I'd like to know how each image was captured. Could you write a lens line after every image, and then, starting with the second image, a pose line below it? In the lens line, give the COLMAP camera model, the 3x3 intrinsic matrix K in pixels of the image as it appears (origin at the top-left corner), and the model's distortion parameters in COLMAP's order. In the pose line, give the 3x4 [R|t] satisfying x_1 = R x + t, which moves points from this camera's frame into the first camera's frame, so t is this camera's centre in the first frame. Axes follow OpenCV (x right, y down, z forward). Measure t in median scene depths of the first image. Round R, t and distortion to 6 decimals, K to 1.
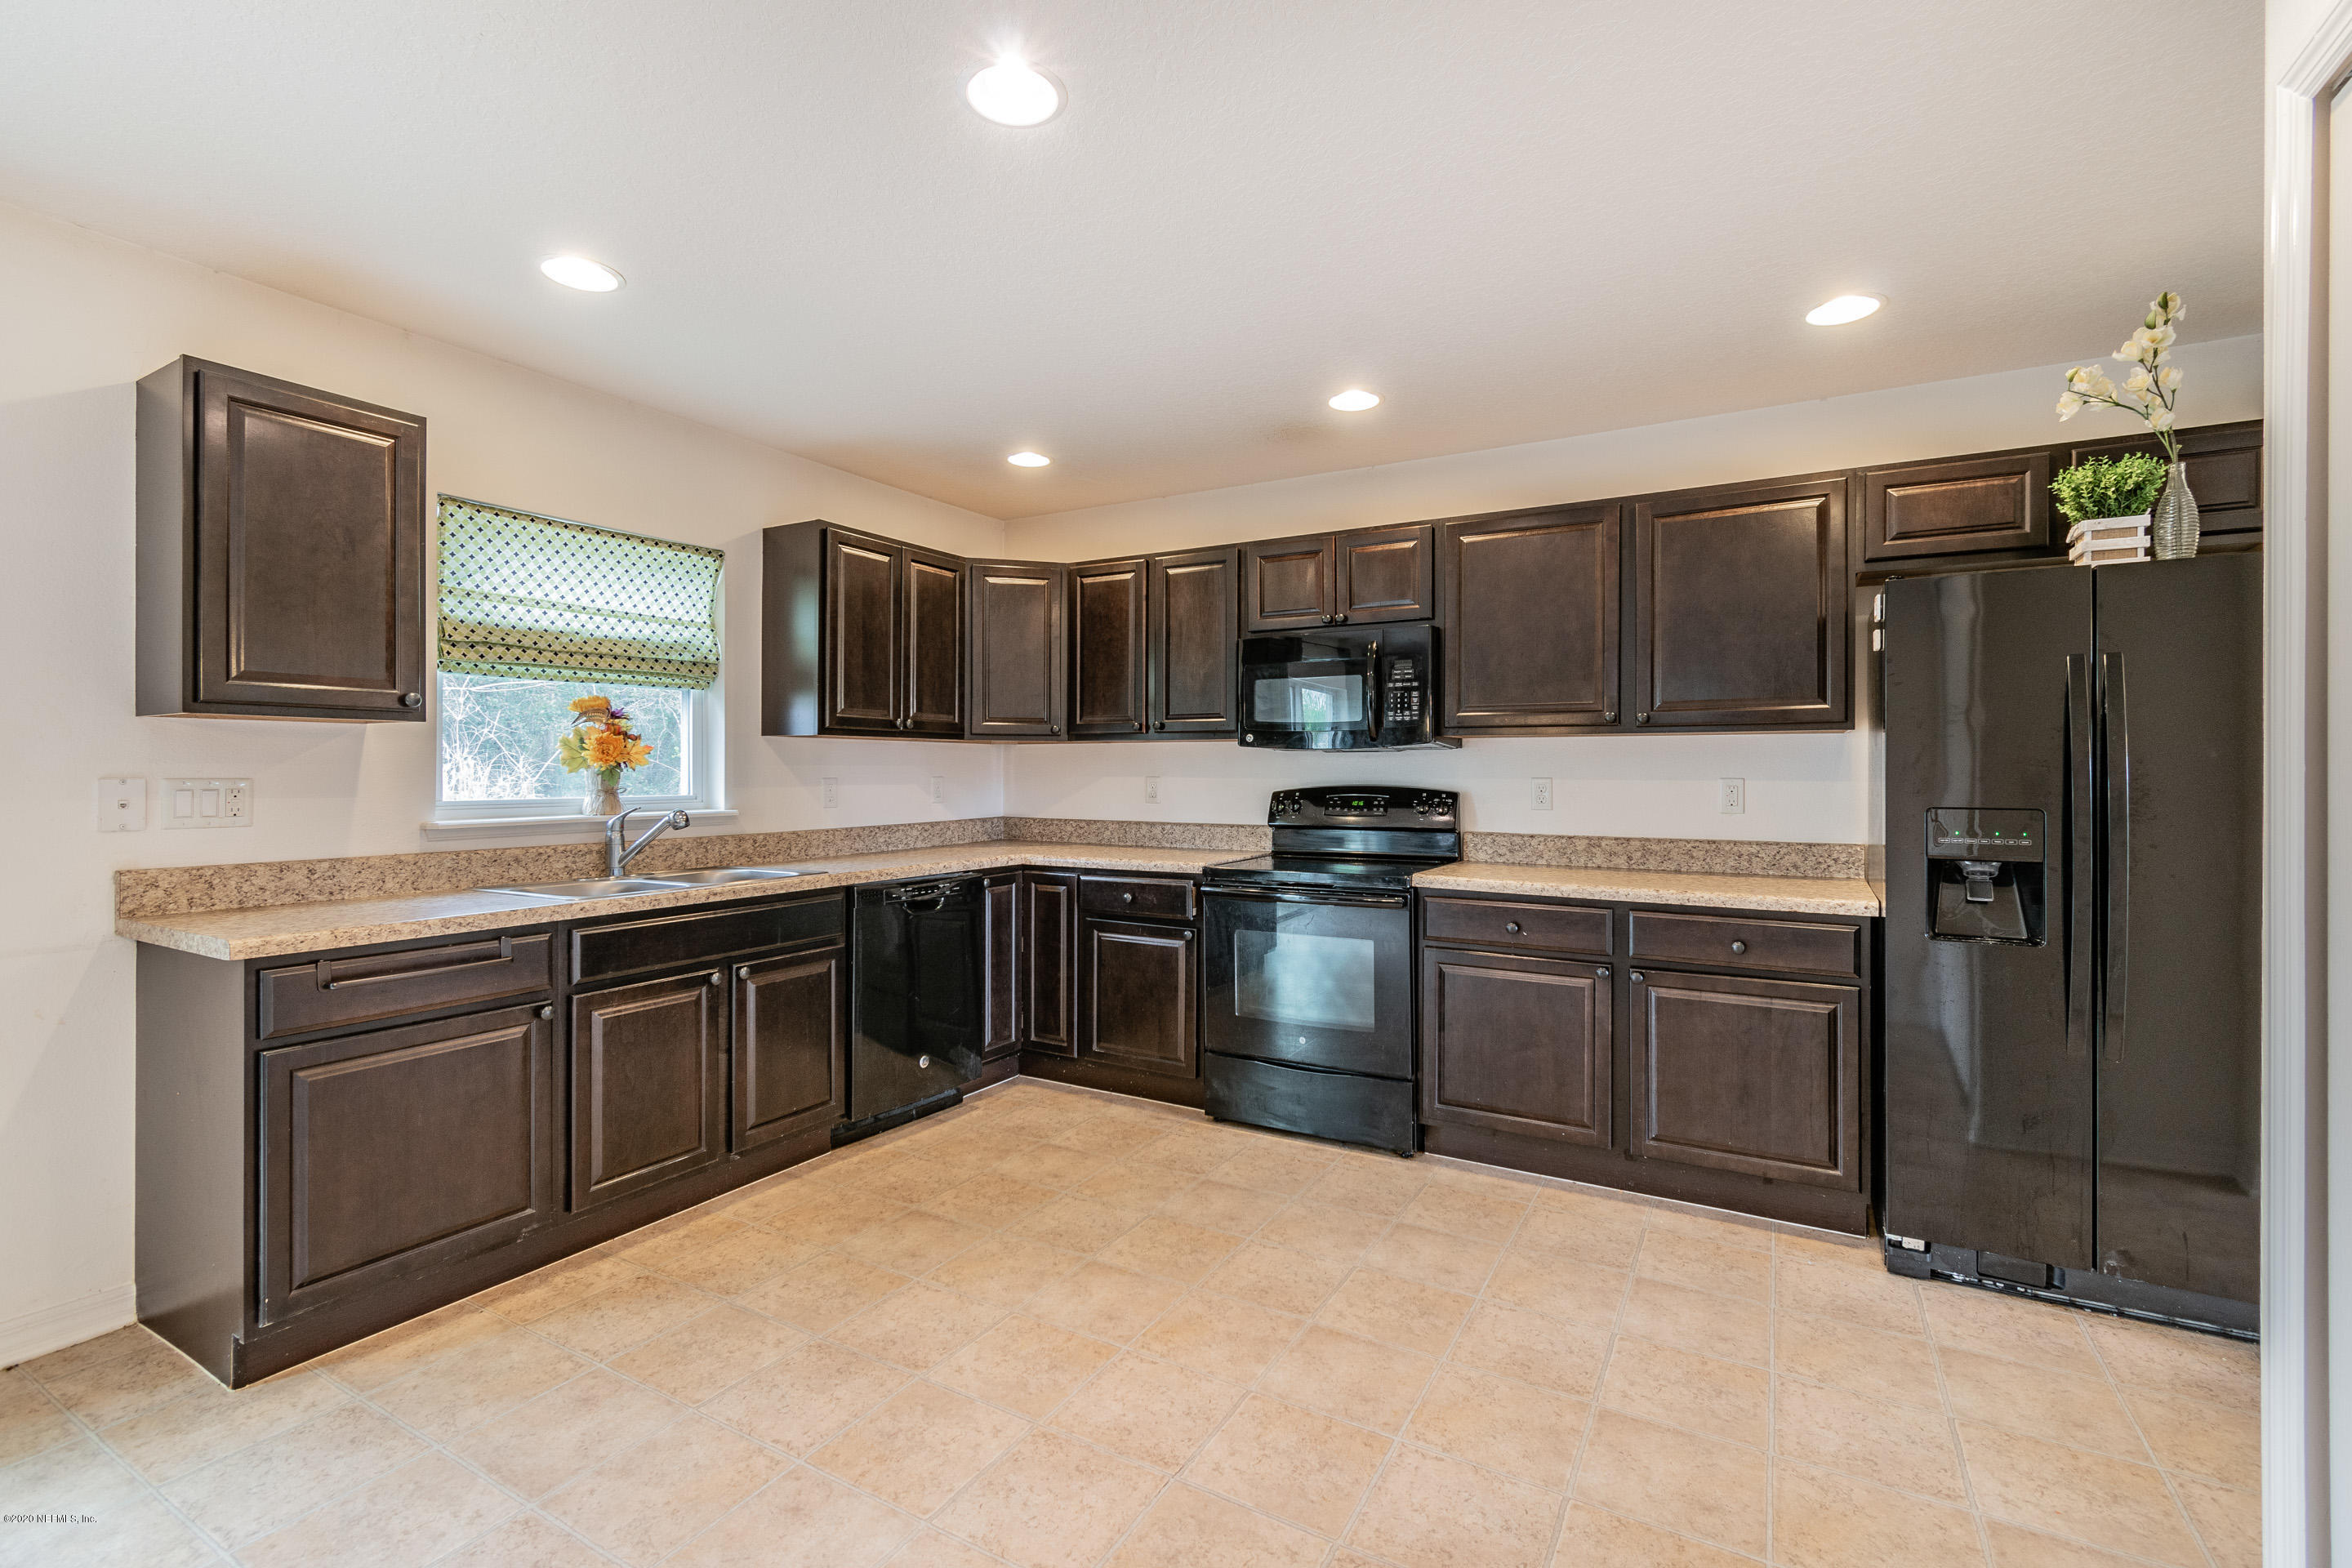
lens RADIAL K [[1031.9, 0, 1185.0], [0, 1031.9, 769.6], [0, 0, 1]] dist [0.003107, -0.002216]
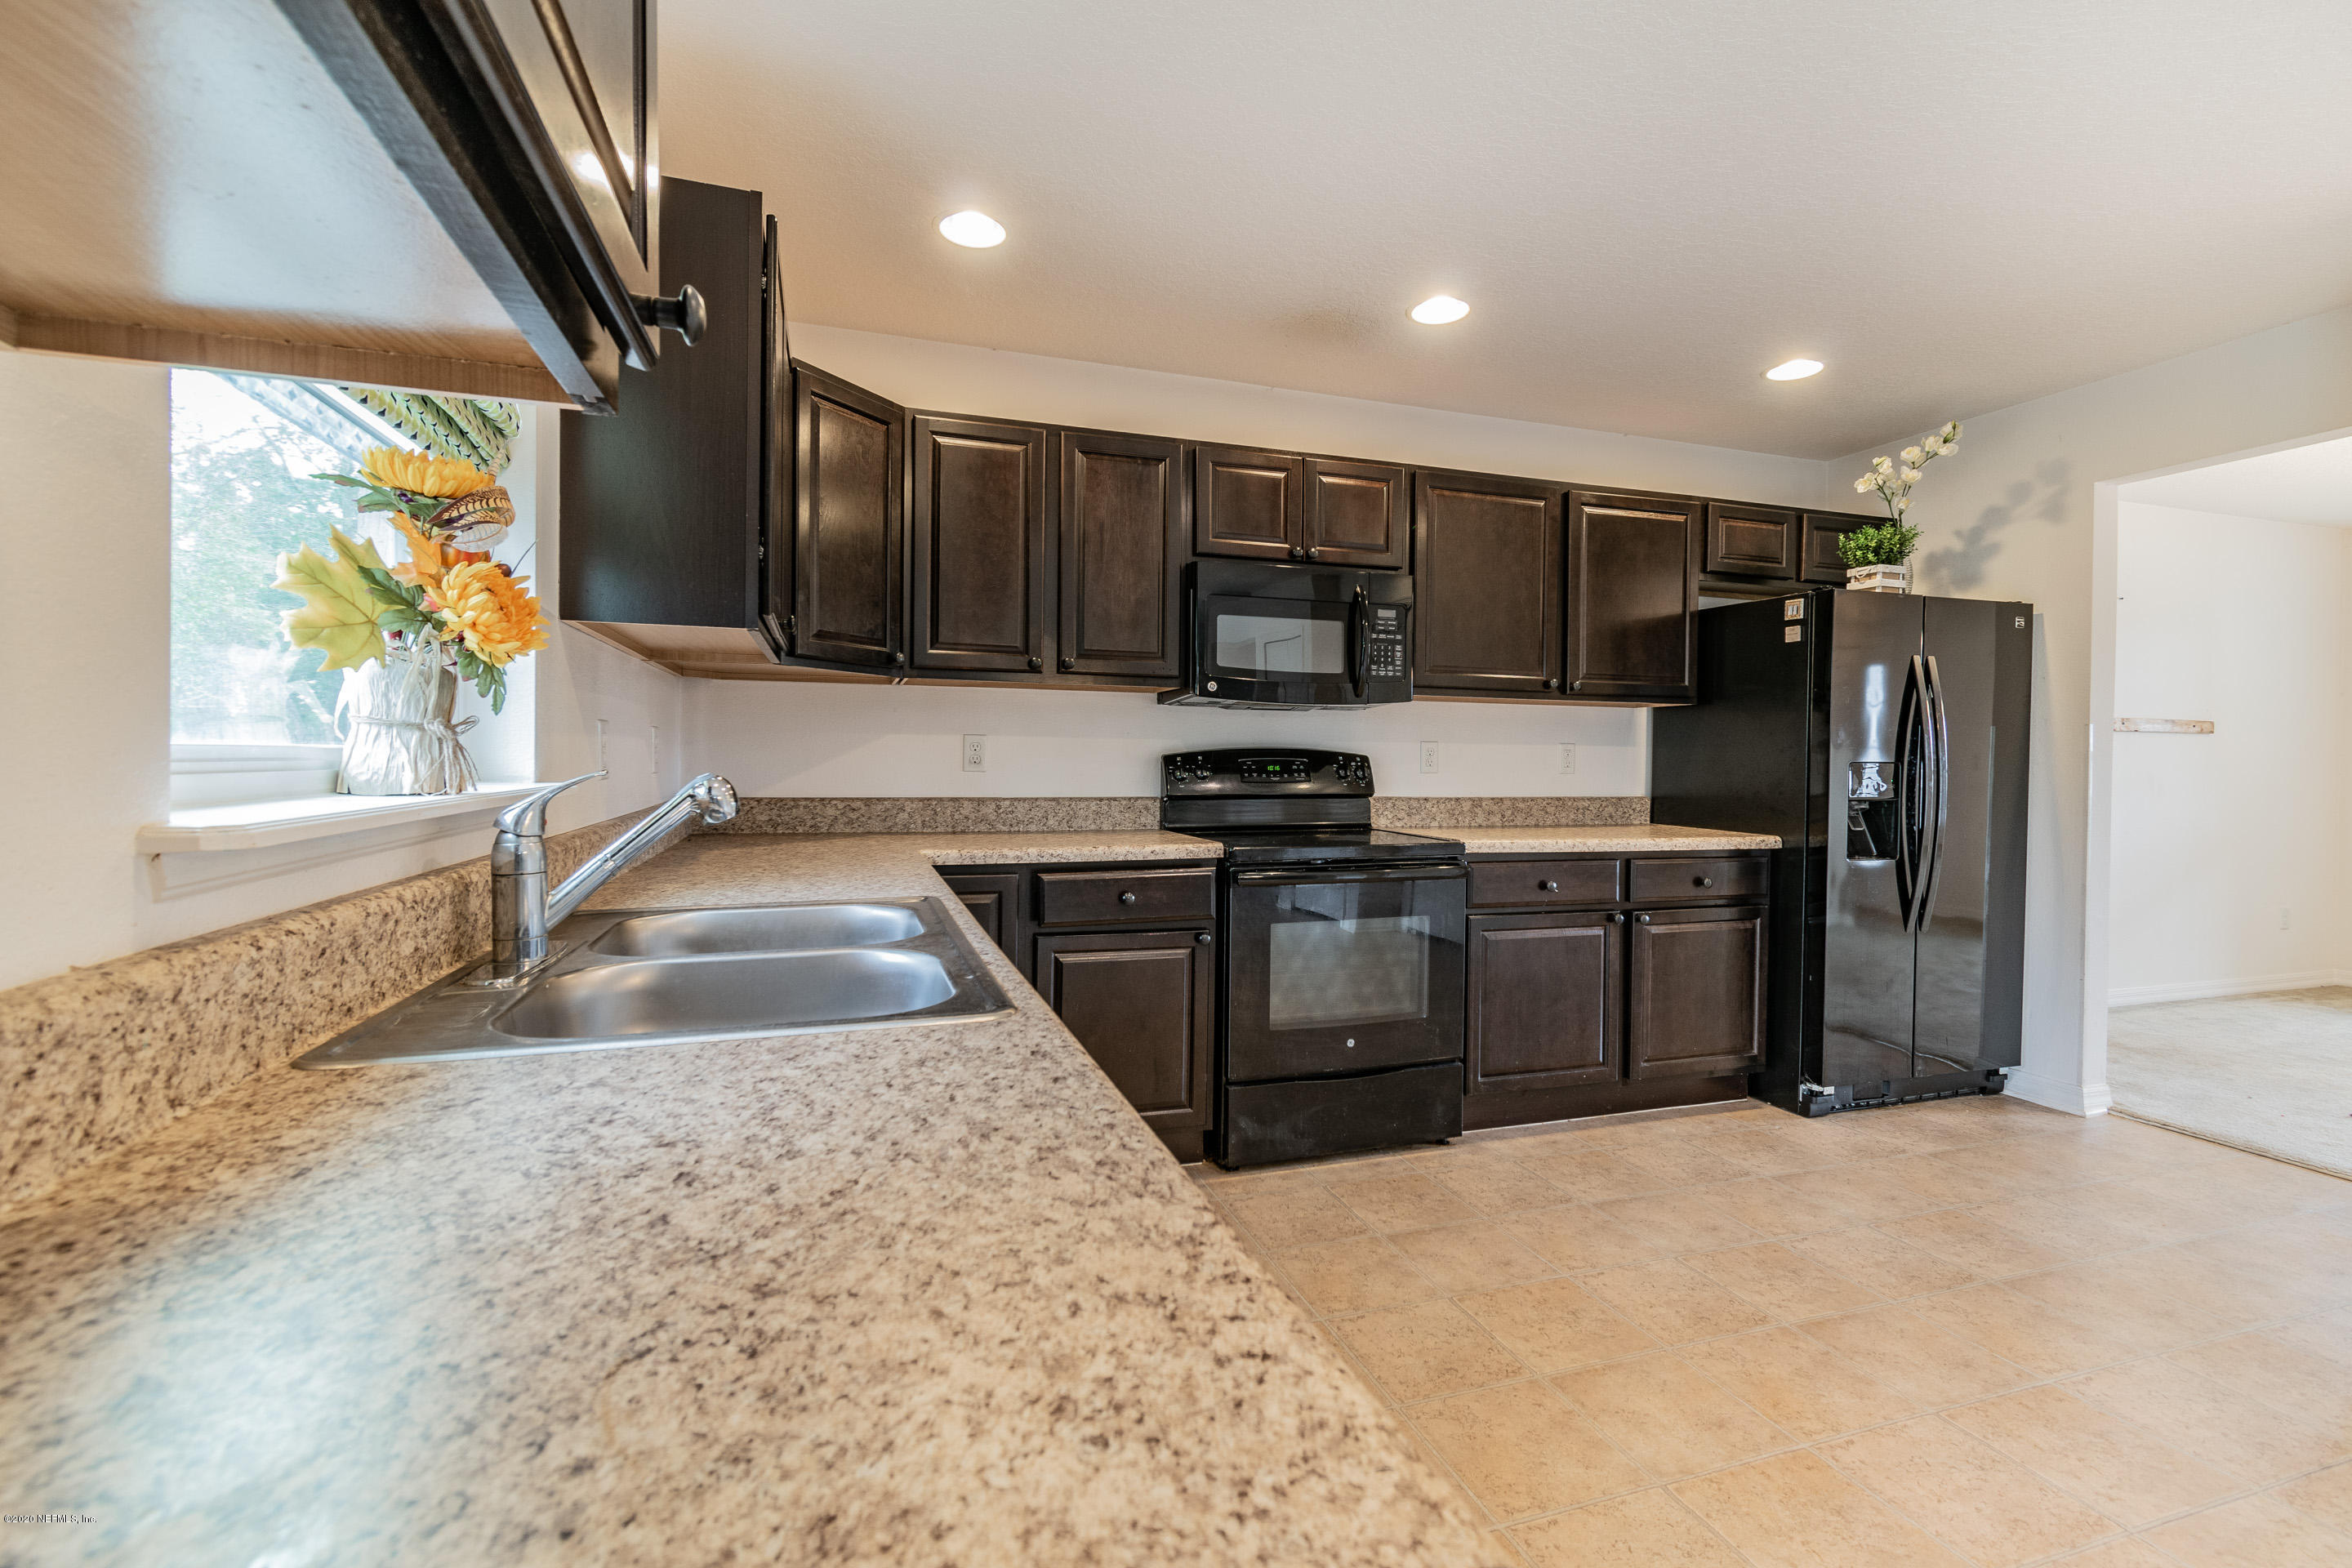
lens RADIAL K [[1031.9, 0, 1175.0], [0, 1031.9, 768.6], [0, 0, 1]] dist [0.003107, -0.002216]
pose [[0.668452, -0.001679, 0.743753, -0.674490], [-0.009791, 0.999891, 0.011057, 0.029969], [-0.743690, -0.014673, 0.668363, 0.590801]]
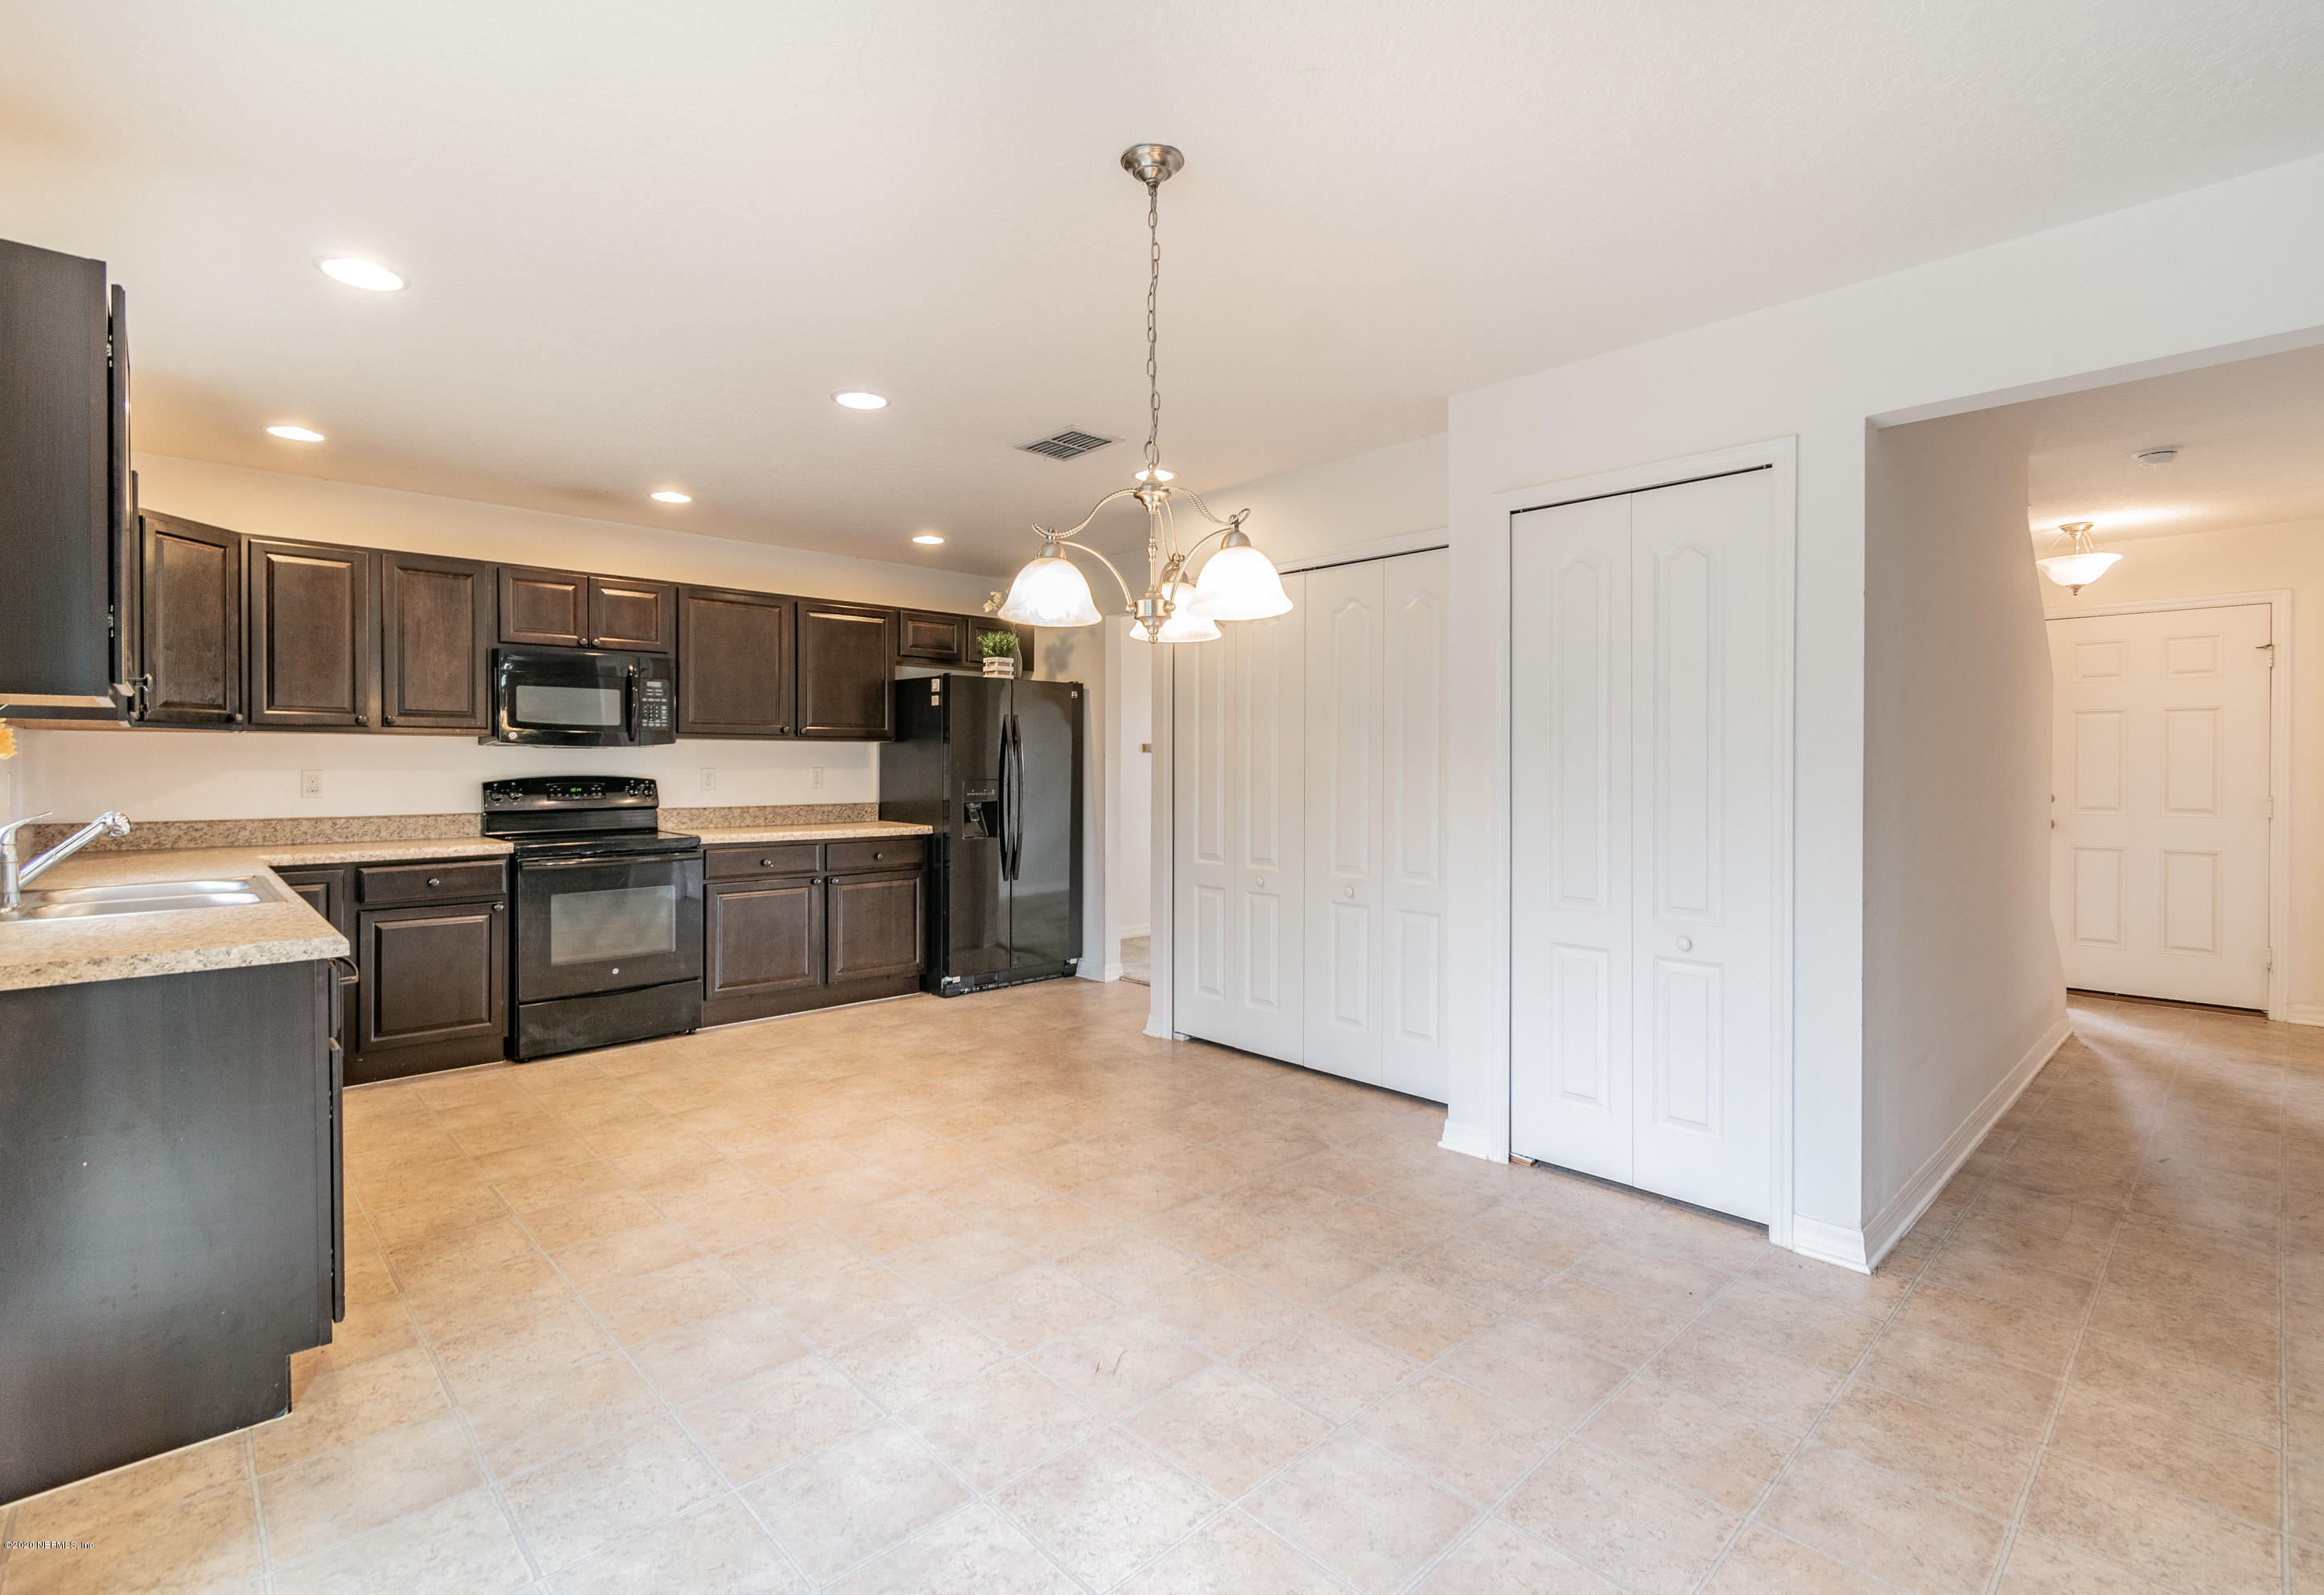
lens RADIAL K [[1068.8, 0, 1131.1], [0, 1068.8, 769.2], [0, 0, 1]] dist [0.006030, -0.001640]
pose [[0.303514, -0.006994, 0.952801, -1.060752], [-0.000860, 0.999971, 0.007614, -0.003143], [-0.952827, -0.003130, 0.303499, -0.028914]]
